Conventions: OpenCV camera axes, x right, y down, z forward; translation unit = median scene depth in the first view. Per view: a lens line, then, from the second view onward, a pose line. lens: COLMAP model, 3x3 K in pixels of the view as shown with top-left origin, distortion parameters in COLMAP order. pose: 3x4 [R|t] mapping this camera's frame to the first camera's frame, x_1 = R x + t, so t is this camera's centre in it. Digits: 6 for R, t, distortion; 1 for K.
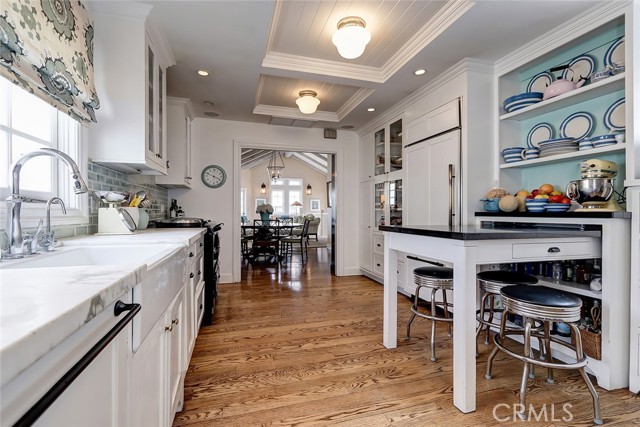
lens RADIAL K [[294.0, 0, 320.0], [0, 294.0, 213.5], [0, 0, 1]] dist [0.002681, 0.000034]
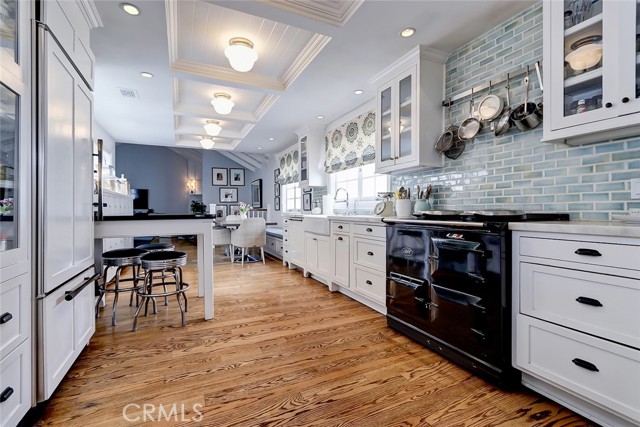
lens RADIAL K [[287.0, 0, 316.3], [0, 287.0, 210.6], [0, 0, 1]] dist [-0.000532, -0.000494]
pose [[-0.988452, -0.000641, -0.151532, -0.013552], [-0.001628, 0.999978, 0.006390, 0.012272], [0.151525, 0.006562, -0.988432, 2.067900]]
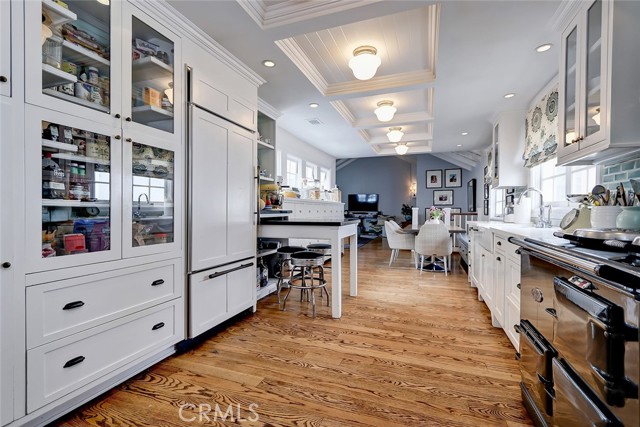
lens RADIAL K [[285.1, 0, 325.9], [0, 285.1, 215.1], [0, 0, 1]] dist [0.001641, 0.000023]
pose [[-0.806876, -0.015679, 0.590513, -0.428116], [-0.004445, 0.999781, 0.020471, -0.017667], [-0.590704, 0.013893, -0.806769, 1.907943]]
